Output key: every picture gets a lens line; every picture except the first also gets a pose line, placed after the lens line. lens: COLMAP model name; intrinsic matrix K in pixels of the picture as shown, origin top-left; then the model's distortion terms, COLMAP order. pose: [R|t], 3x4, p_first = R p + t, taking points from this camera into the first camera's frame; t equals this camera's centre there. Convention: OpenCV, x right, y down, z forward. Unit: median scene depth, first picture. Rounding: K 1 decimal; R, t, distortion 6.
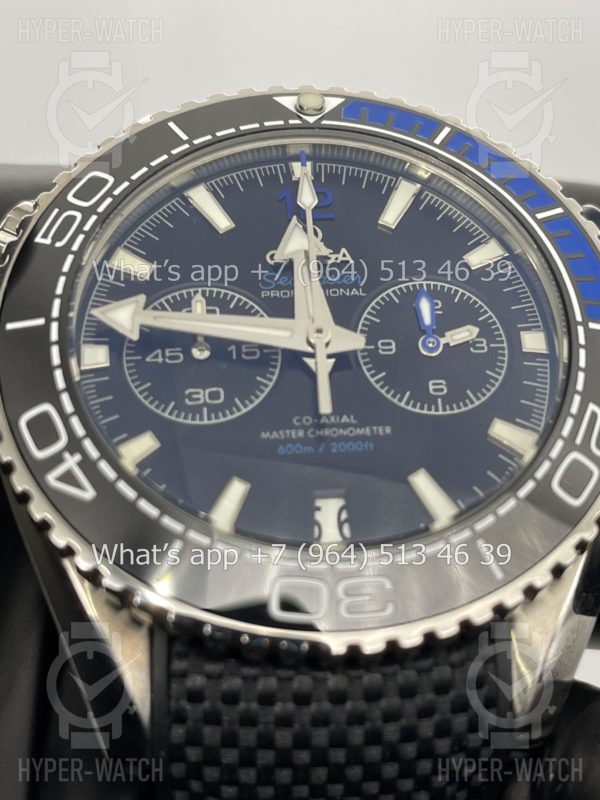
lens RADIAL K [[1280.4, 0, 300.0], [0, 1280.4, 400.0], [0, 0, 1]] dist [0.046468, 0.001413]
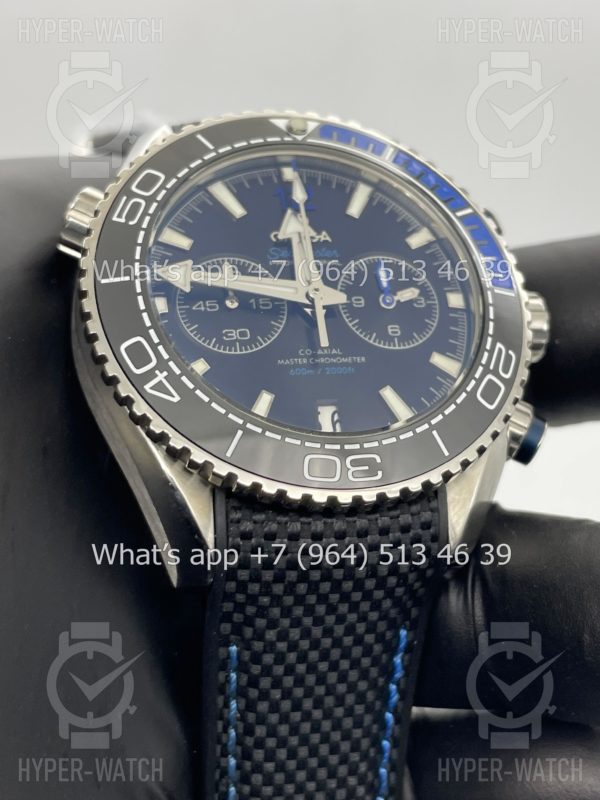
lens RADIAL K [[1305.0, 0, 330.9], [0, 1305.0, 400.9], [0, 0, 1]] dist [-0.003901, 0.017515]
pose [[0.978353, 0.006418, 0.206844, -0.268697], [-0.013019, 0.999448, 0.030565, 0.025623], [-0.206533, -0.032597, 0.977896, -0.435828]]
